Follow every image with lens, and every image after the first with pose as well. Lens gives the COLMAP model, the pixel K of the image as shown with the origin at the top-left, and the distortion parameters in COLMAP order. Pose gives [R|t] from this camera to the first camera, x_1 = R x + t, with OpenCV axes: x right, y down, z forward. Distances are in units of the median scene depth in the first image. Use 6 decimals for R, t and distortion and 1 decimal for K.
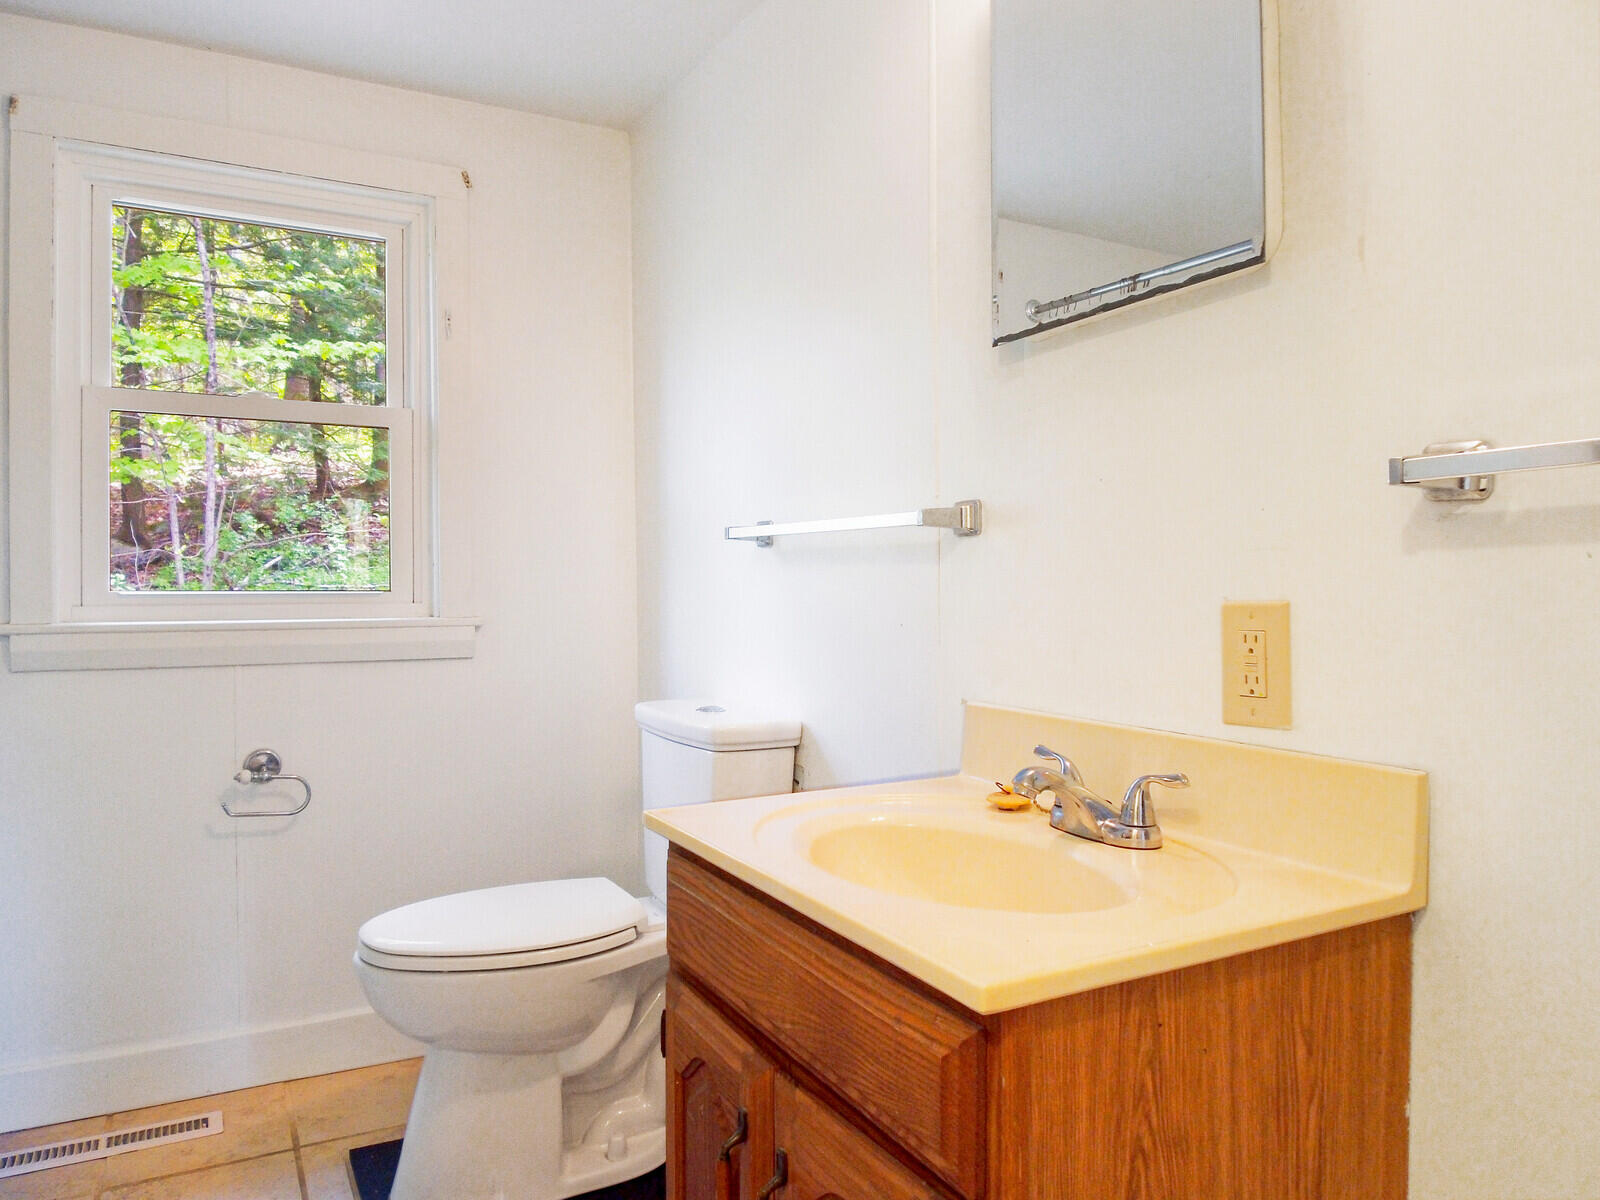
lens RADIAL K [[1111.4, 0, 814.7], [0, 1111.4, 594.8], [0, 0, 1]] dist [0.041316, -0.056149]
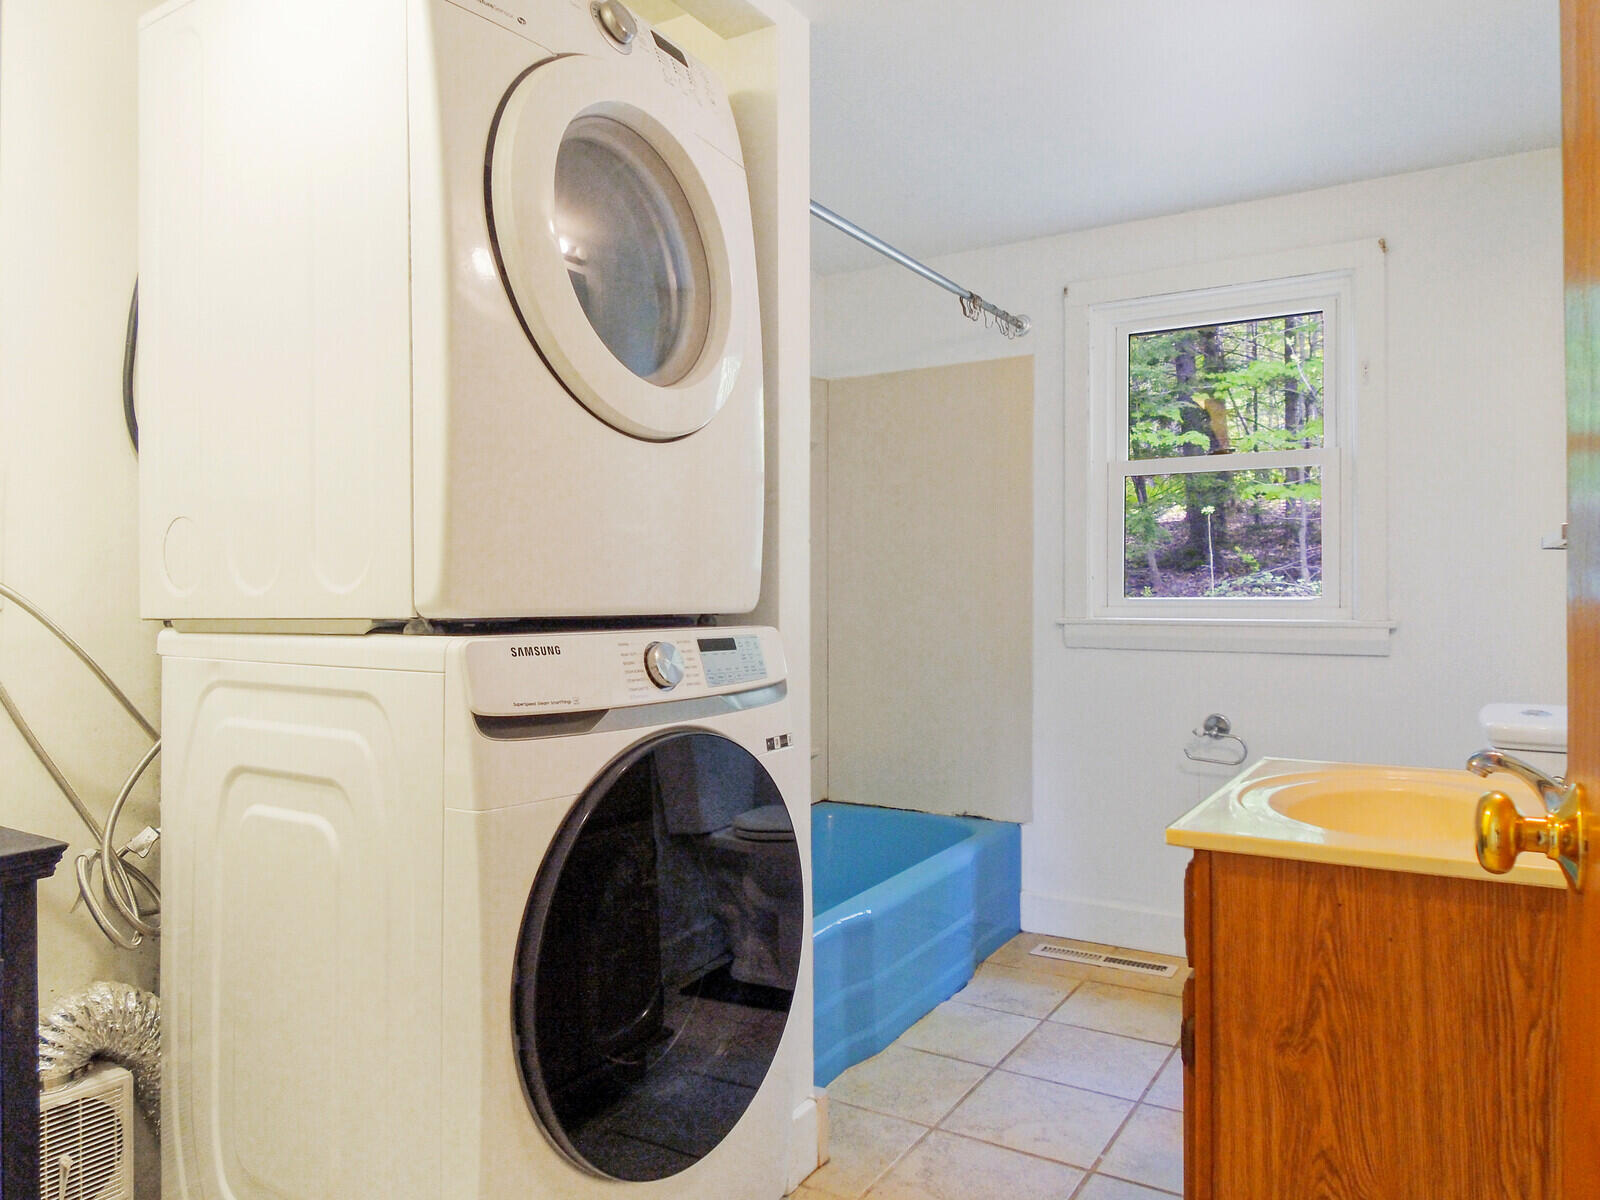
lens RADIAL K [[1109.5, 0, 791.9], [0, 1109.5, 596.5], [0, 0, 1]] dist [0.004349, -0.006327]
pose [[0.492399, 0.006289, -0.870347, 1.117752], [-0.009736, 0.999951, 0.001717, -0.004253], [0.870315, 0.007628, 0.492437, -0.288908]]
